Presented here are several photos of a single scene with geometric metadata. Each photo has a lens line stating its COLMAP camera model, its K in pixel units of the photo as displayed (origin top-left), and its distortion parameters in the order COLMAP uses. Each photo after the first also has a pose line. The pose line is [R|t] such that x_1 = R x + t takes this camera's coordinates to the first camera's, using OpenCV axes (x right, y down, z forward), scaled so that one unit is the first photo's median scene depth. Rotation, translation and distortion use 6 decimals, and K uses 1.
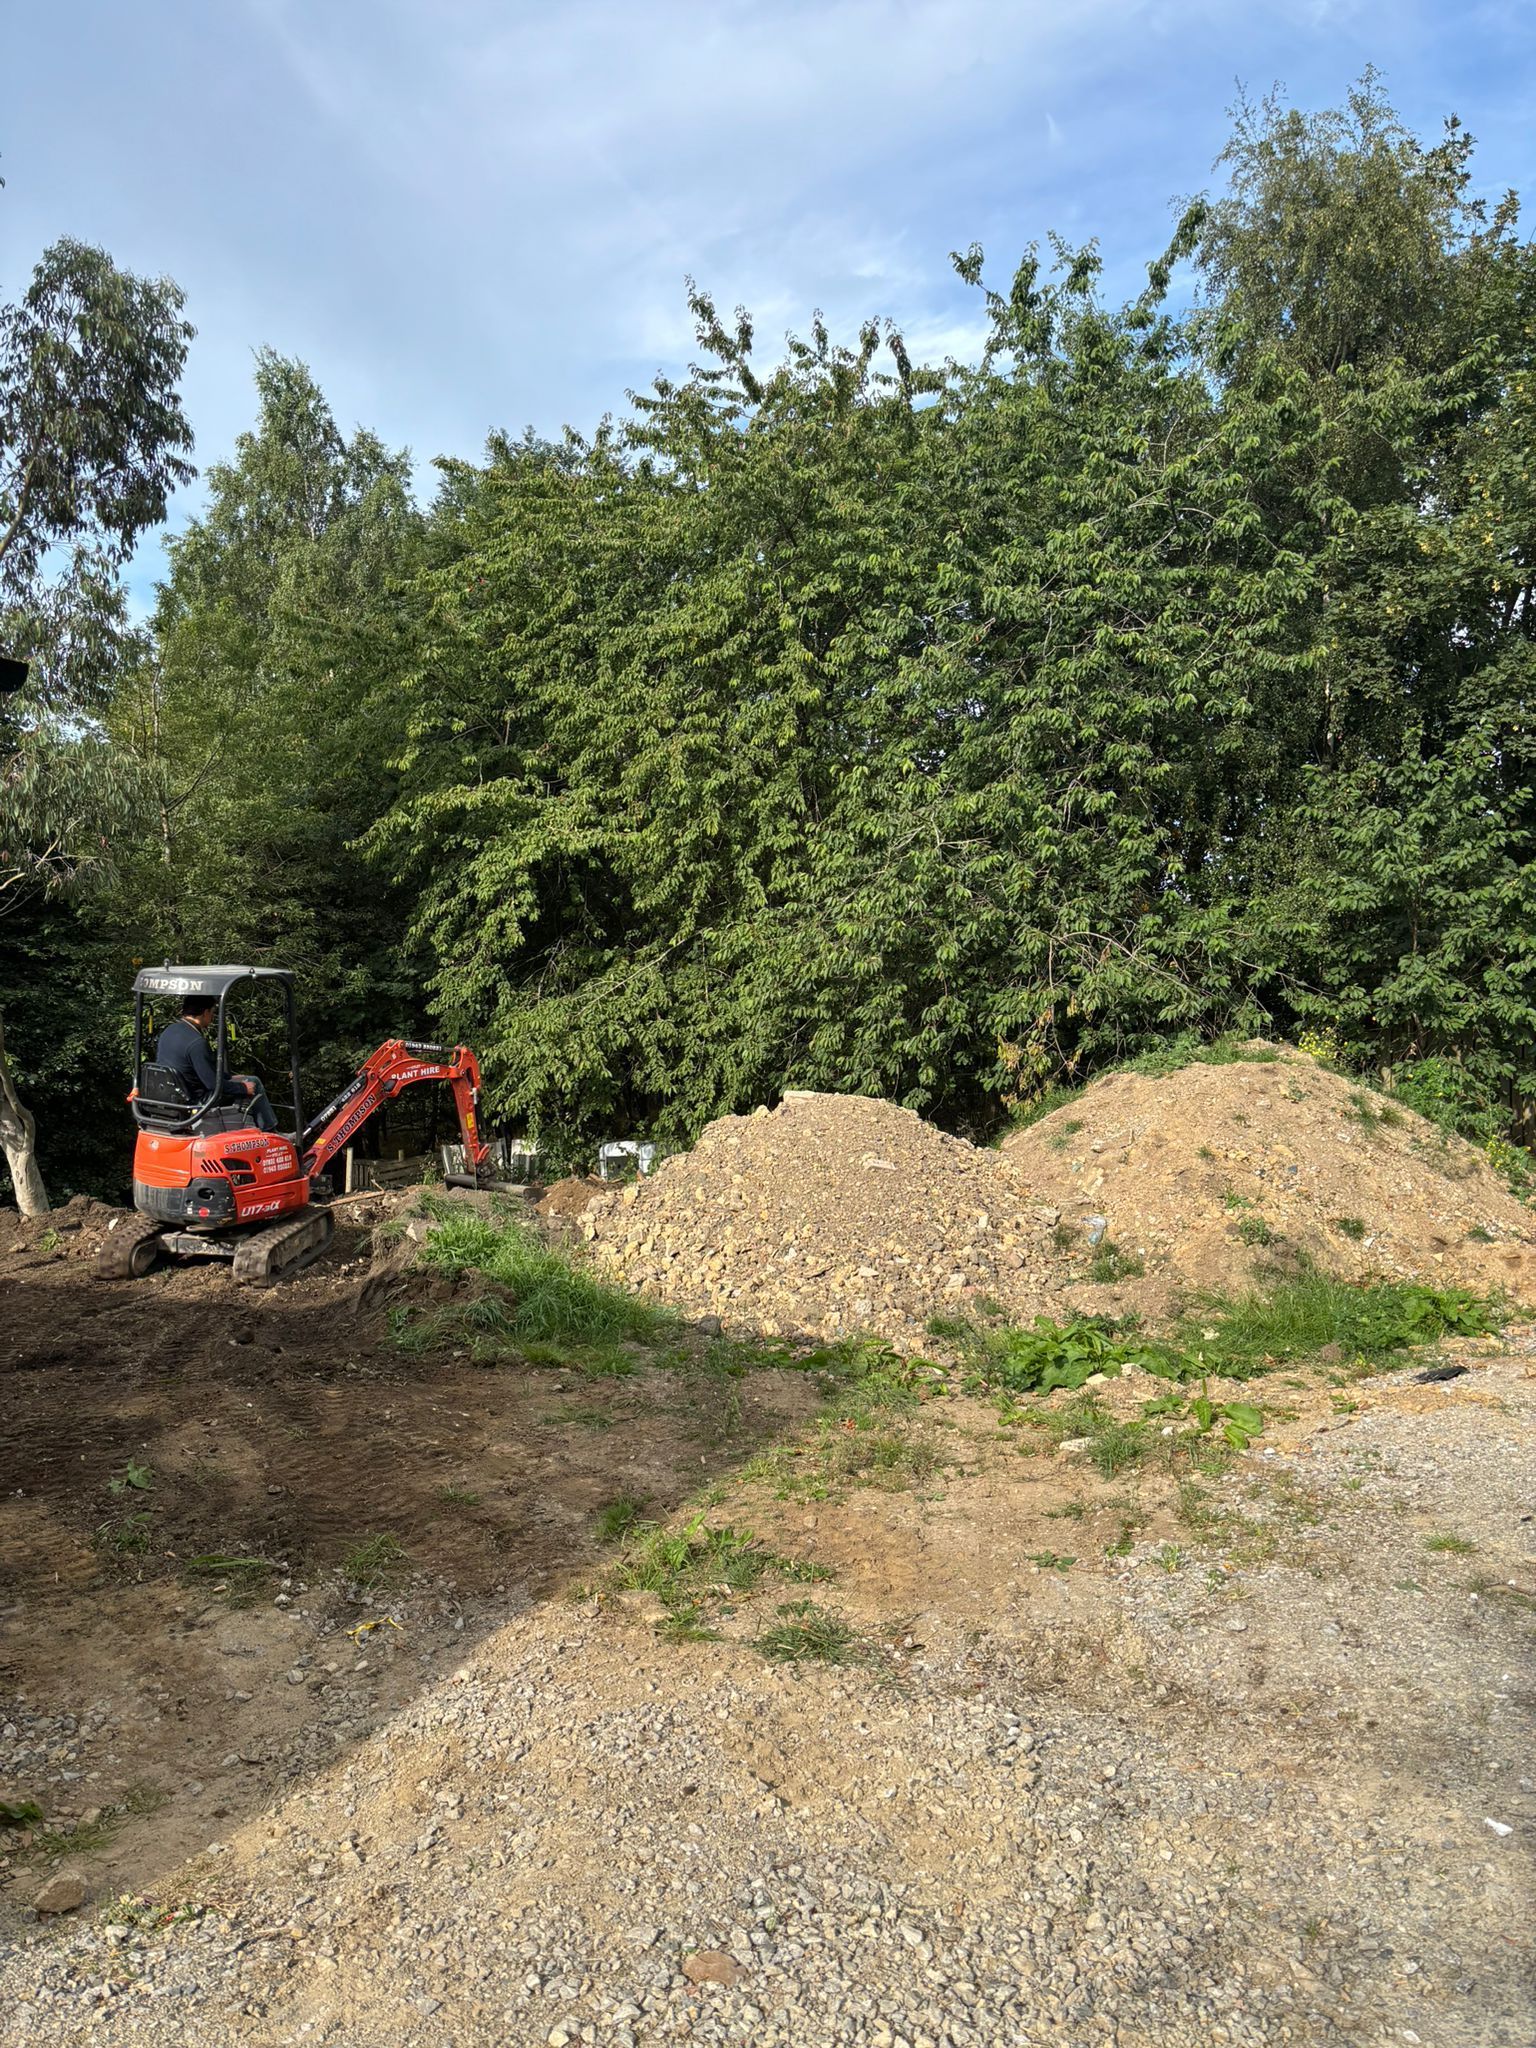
lens RADIAL K [[824.7, 0, 796.9], [0, 824.7, 999.8], [0, 0, 1]] dist [-0.004273, 0.000641]
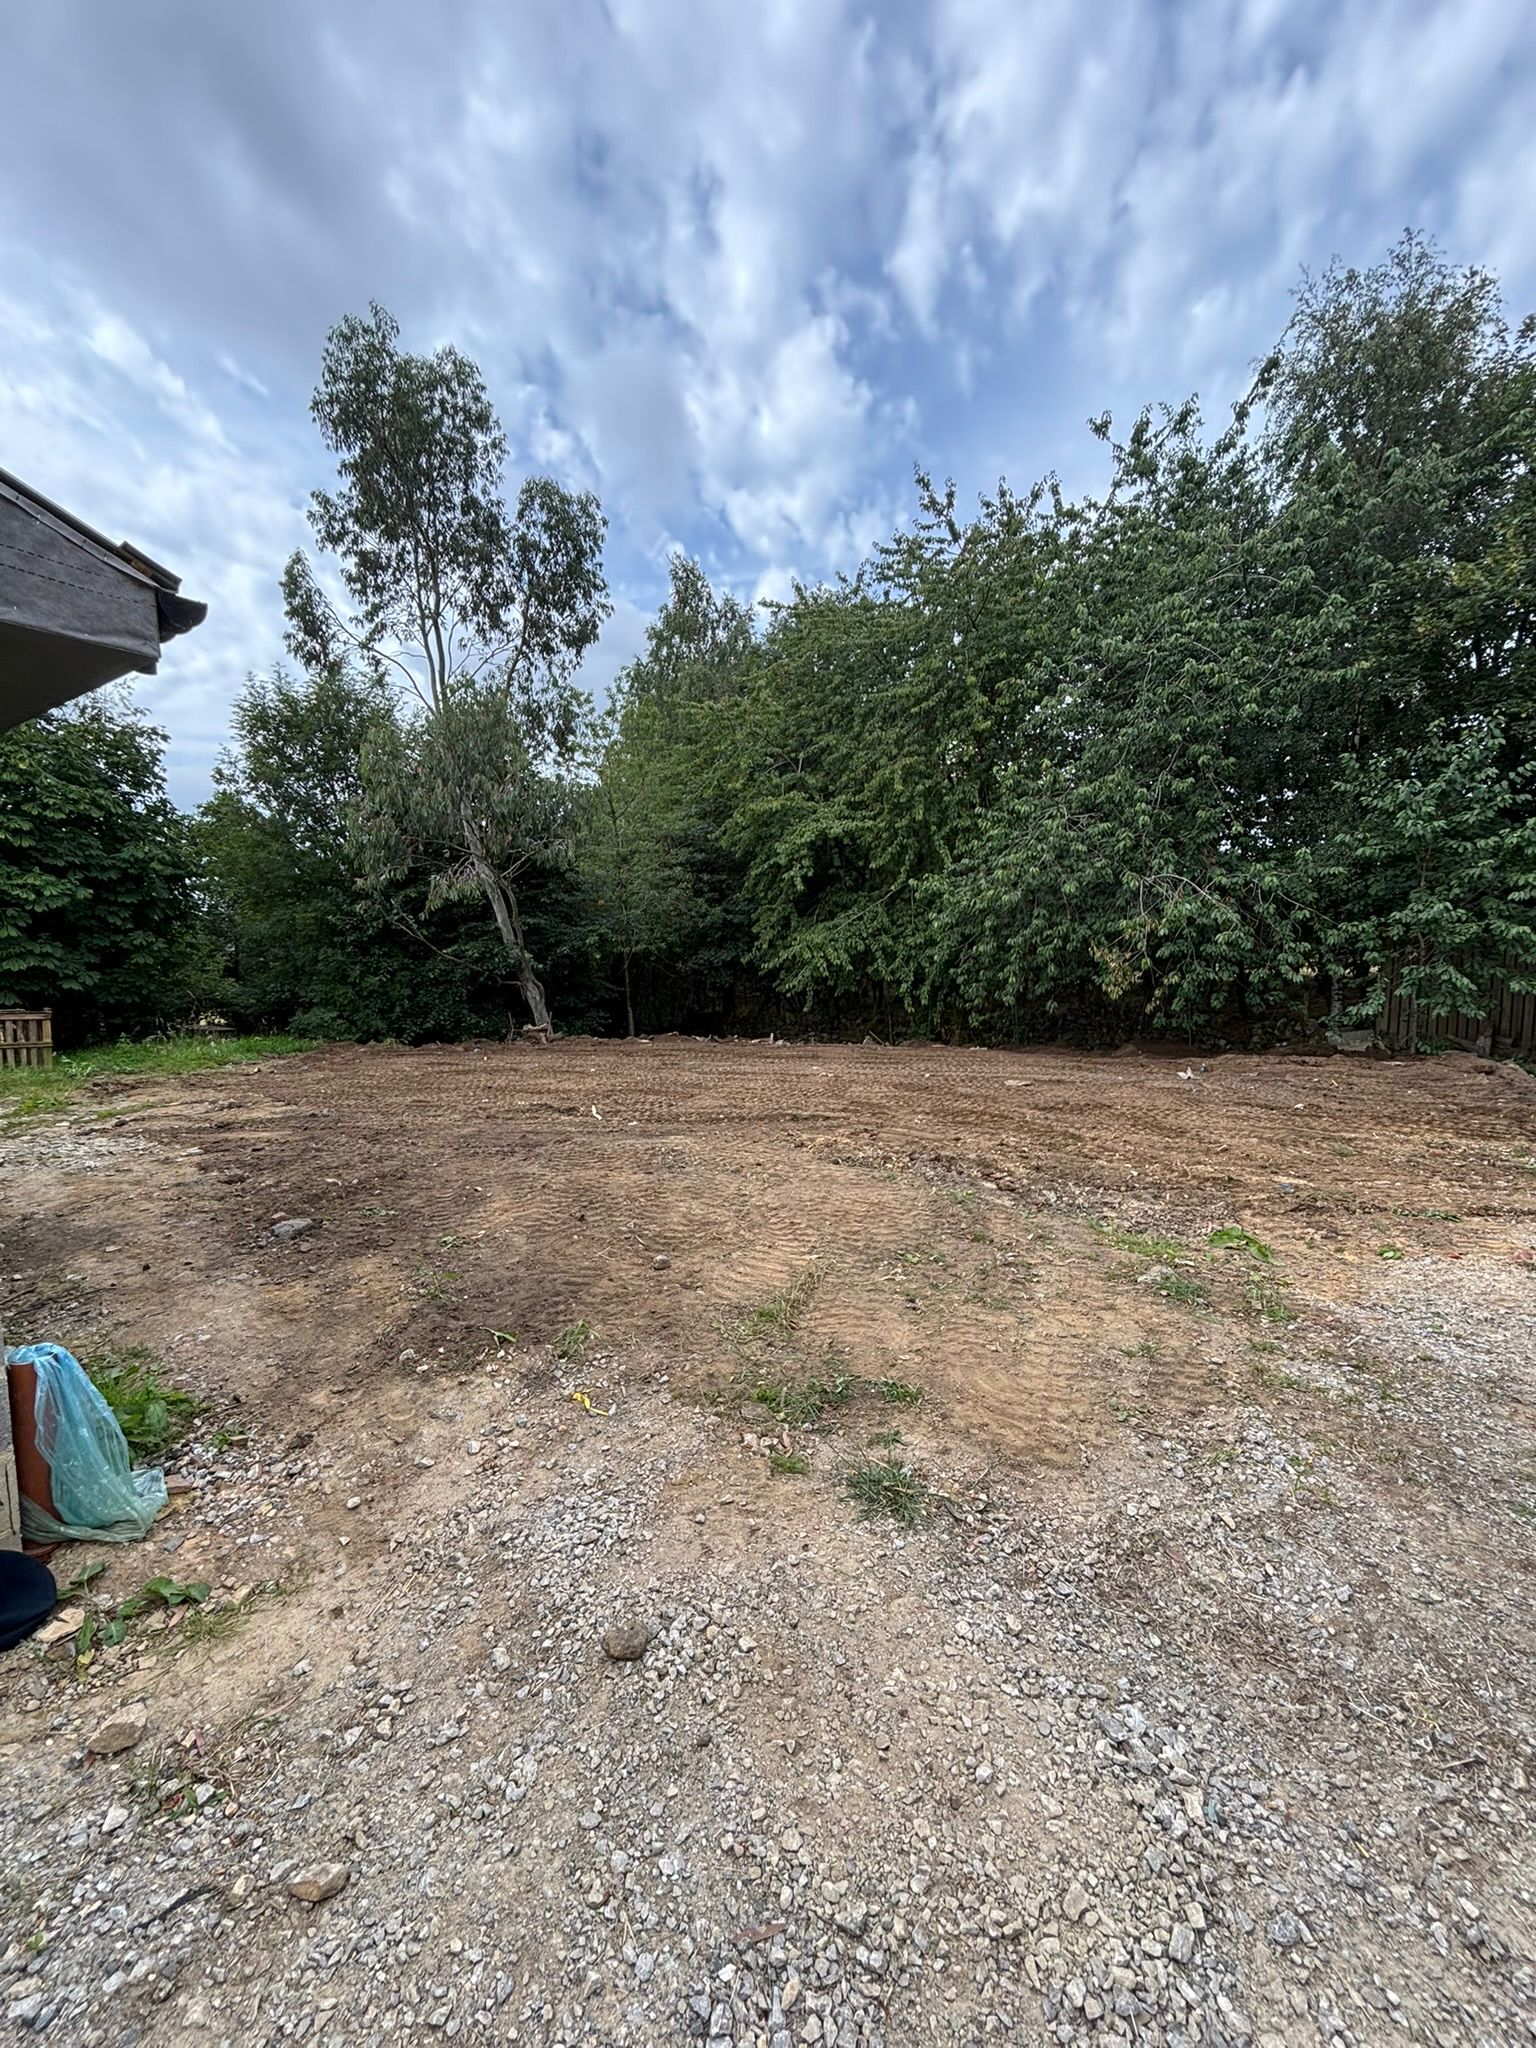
lens RADIAL K [[824.7, 0, 773.5], [0, 824.7, 1019.9], [0, 0, 1]] dist [-0.004273, 0.000641]
pose [[0.985755, 0.015990, -0.167425, -0.107104], [0.004622, 0.992519, 0.122004, -0.011590], [0.168123, -0.121040, 0.978307, -0.672302]]
